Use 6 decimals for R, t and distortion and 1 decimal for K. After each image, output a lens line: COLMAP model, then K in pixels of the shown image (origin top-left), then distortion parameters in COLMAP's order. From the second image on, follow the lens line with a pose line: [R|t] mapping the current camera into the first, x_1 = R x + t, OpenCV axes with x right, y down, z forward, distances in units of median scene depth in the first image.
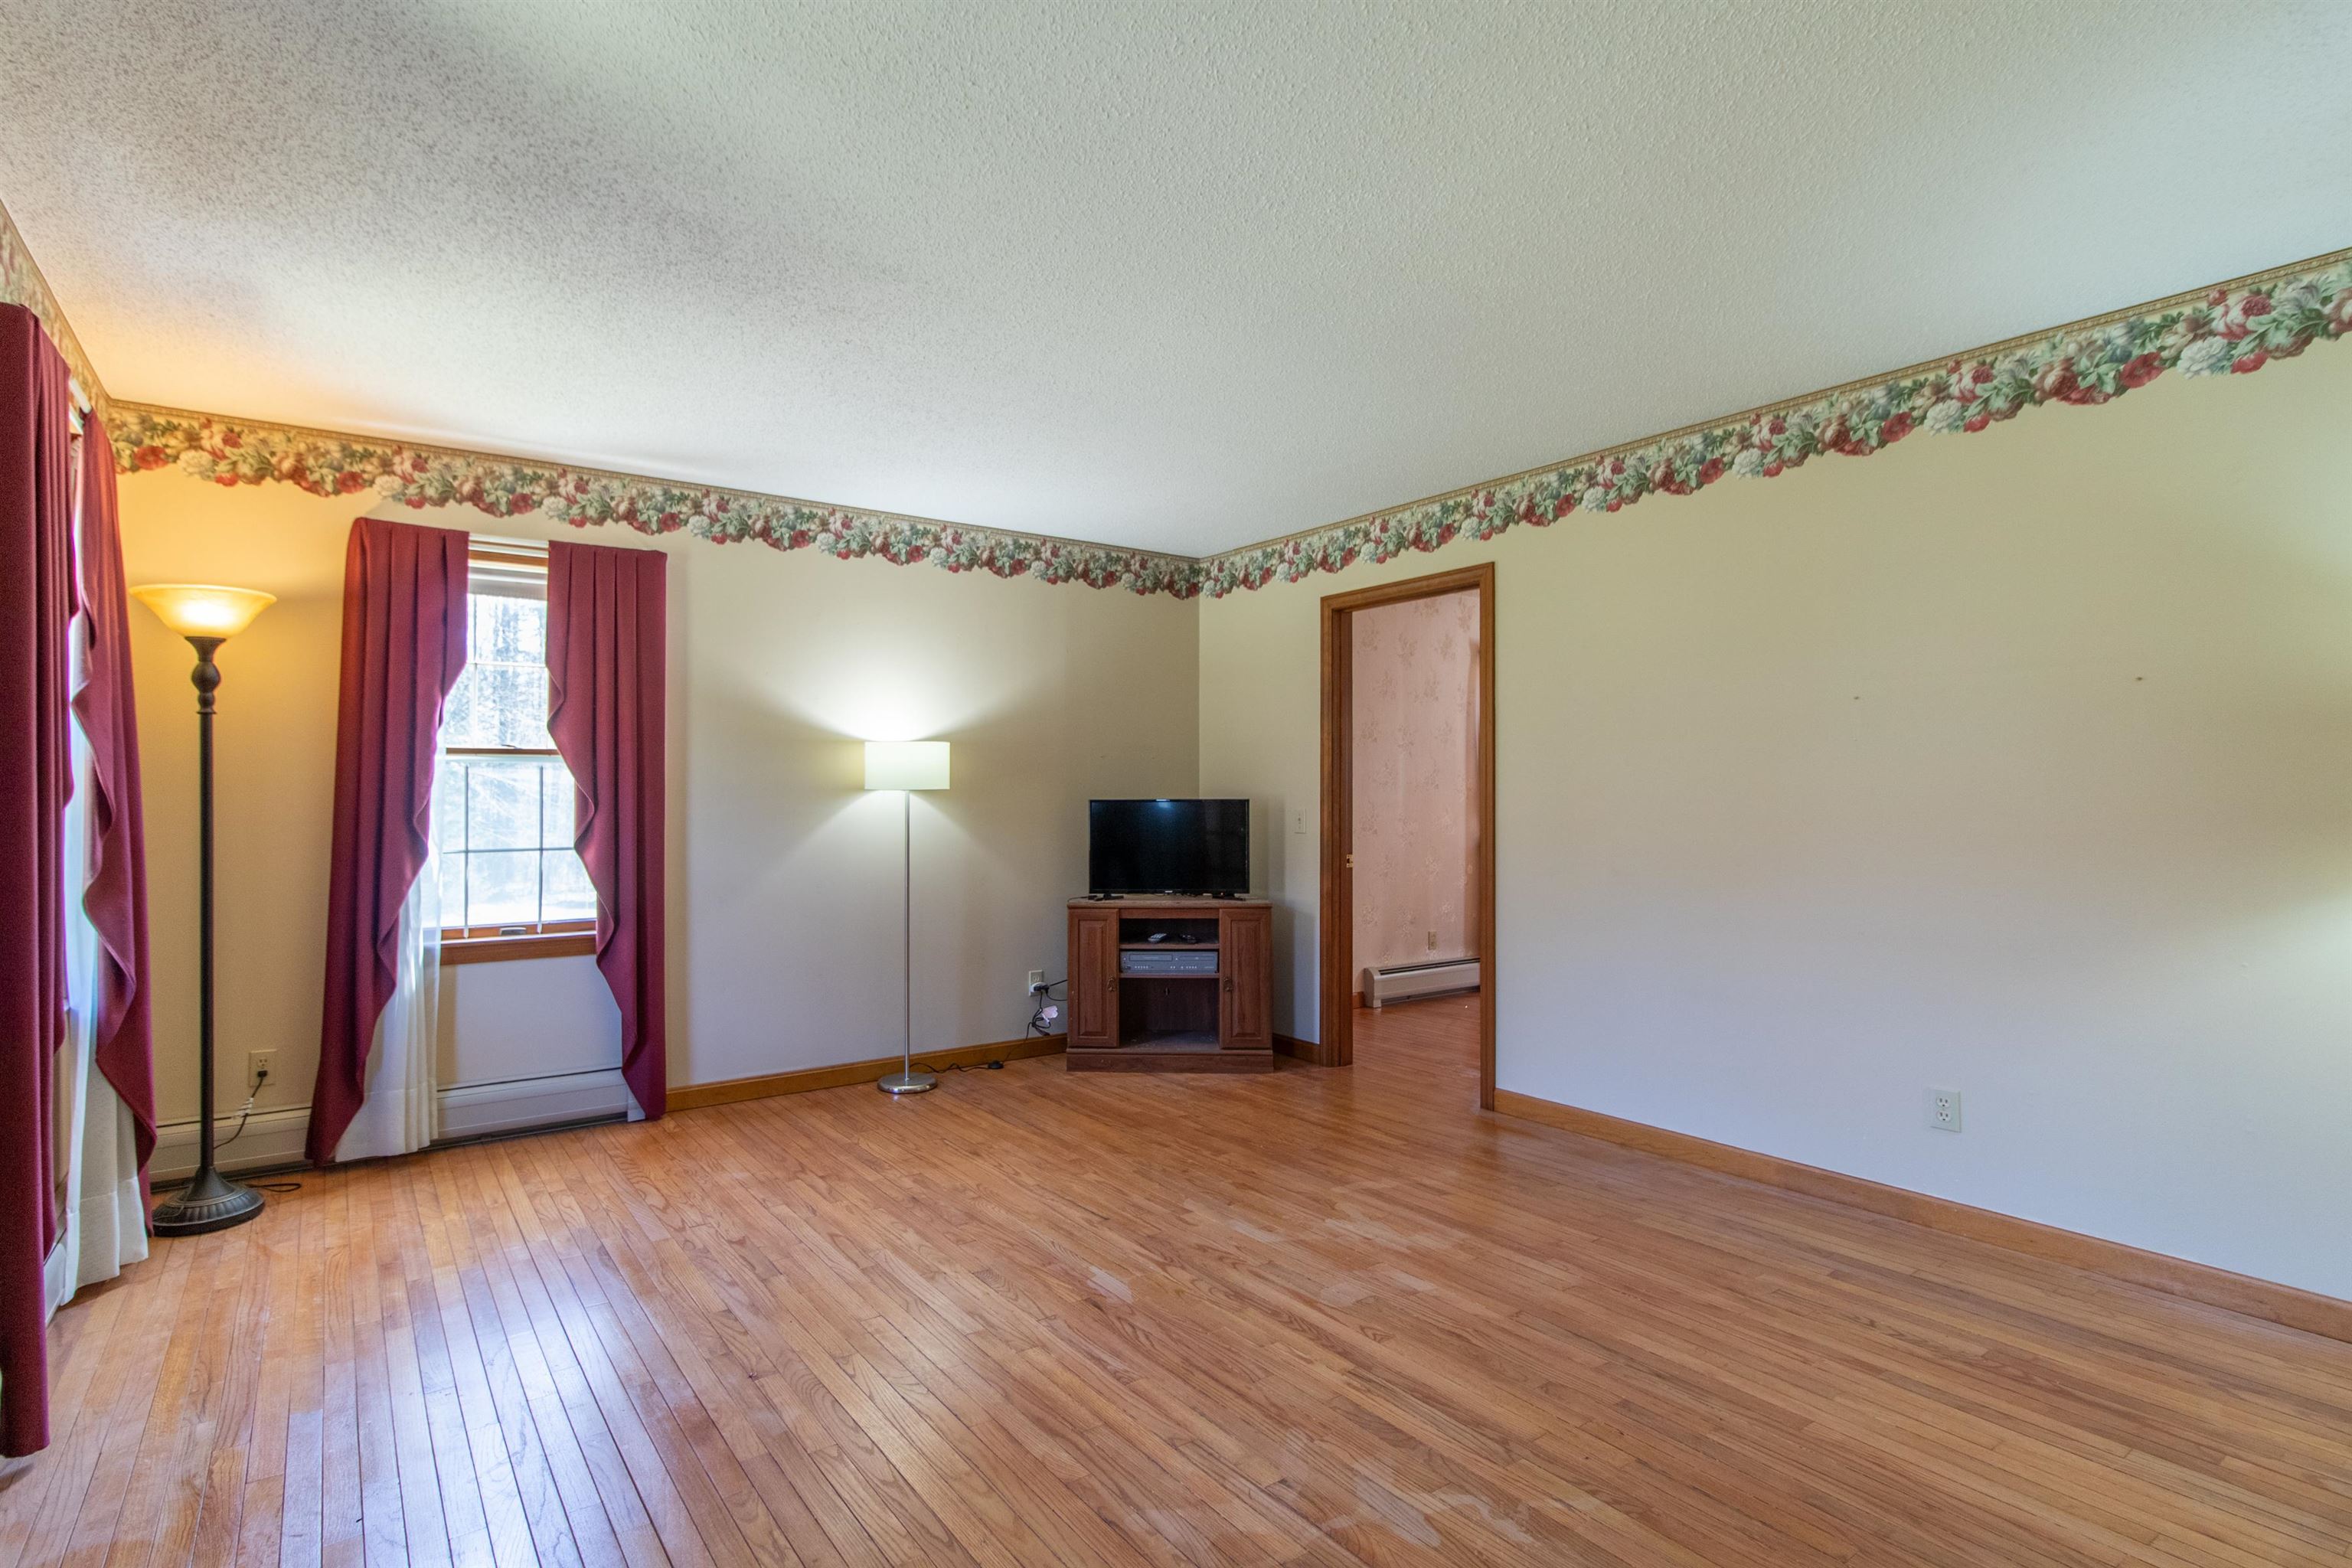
lens RADIAL K [[1098.6, 0, 1169.9], [0, 1098.6, 775.5], [0, 0, 1]] dist [0.002430, 0.000700]
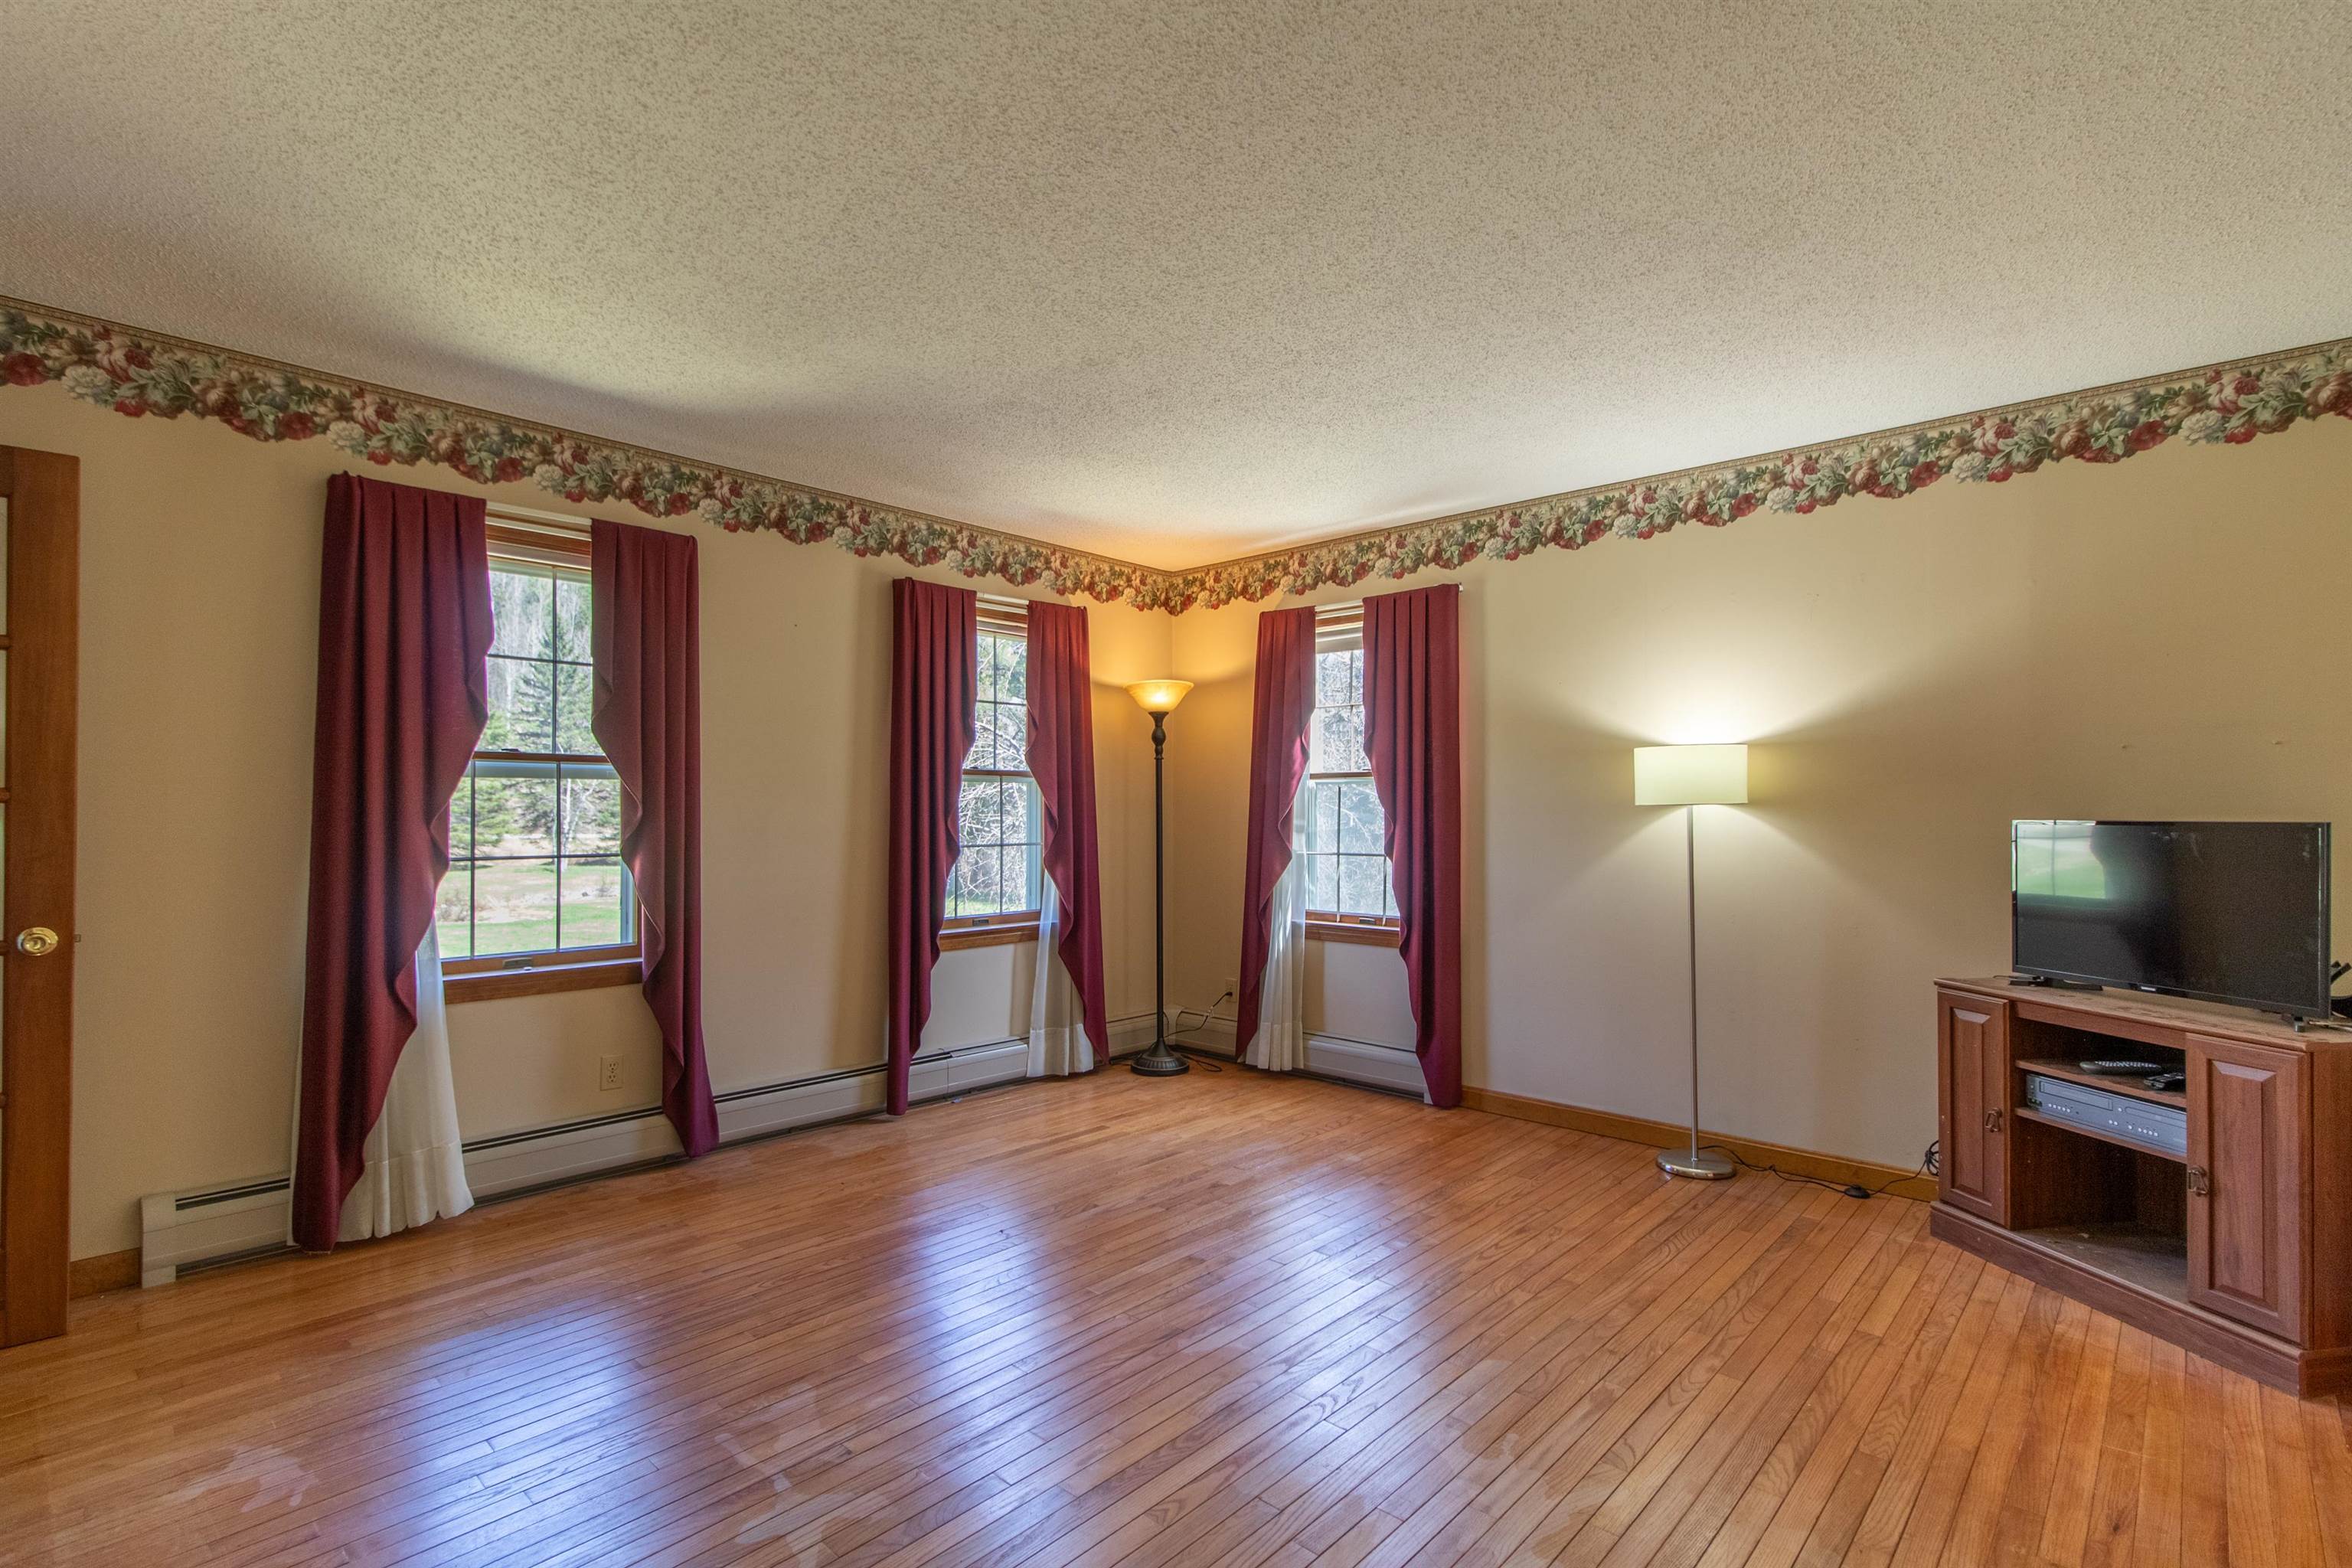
lens RADIAL K [[1155.3, 0, 1178.9], [0, 1155.3, 808.2], [0, 0, 1]] dist [-0.001017, -0.000574]
pose [[0.193084, 0.001350, -0.981181, 0.614517], [0.014857, 0.999880, 0.004299, 0.006871], [0.981070, -0.015408, 0.193041, 0.537481]]
